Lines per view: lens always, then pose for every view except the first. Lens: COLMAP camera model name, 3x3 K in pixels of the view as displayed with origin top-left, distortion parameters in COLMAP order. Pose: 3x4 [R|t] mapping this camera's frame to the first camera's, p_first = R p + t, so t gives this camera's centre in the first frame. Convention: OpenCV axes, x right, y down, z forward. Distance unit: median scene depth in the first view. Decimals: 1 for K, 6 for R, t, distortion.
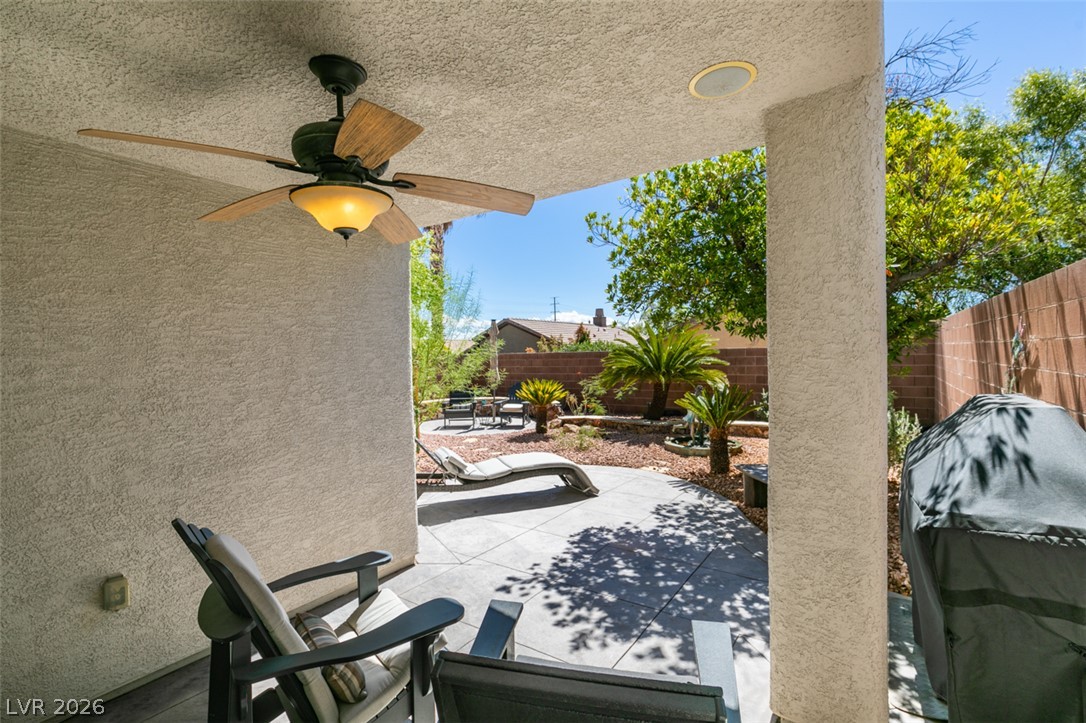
lens RADIAL K [[471.2, 0, 543.8], [0, 471.2, 366.6], [0, 0, 1]] dist [0.003221, 0.000418]
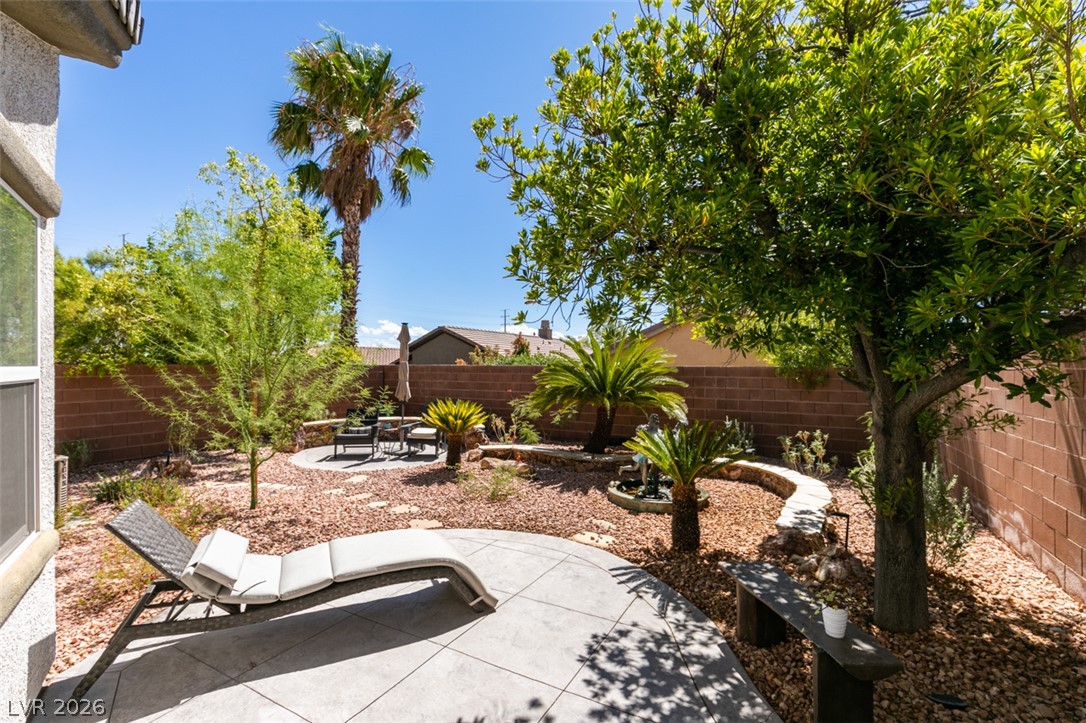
lens RADIAL K [[471.2, 0, 544.8], [0, 471.2, 362.5], [0, 0, 1]] dist [0.003221, 0.000418]
pose [[0.993507, 0.029006, 0.110010, 0.056301], [-0.025062, 0.998999, -0.037058, -0.009613], [-0.110975, 0.034061, 0.993239, 0.215857]]
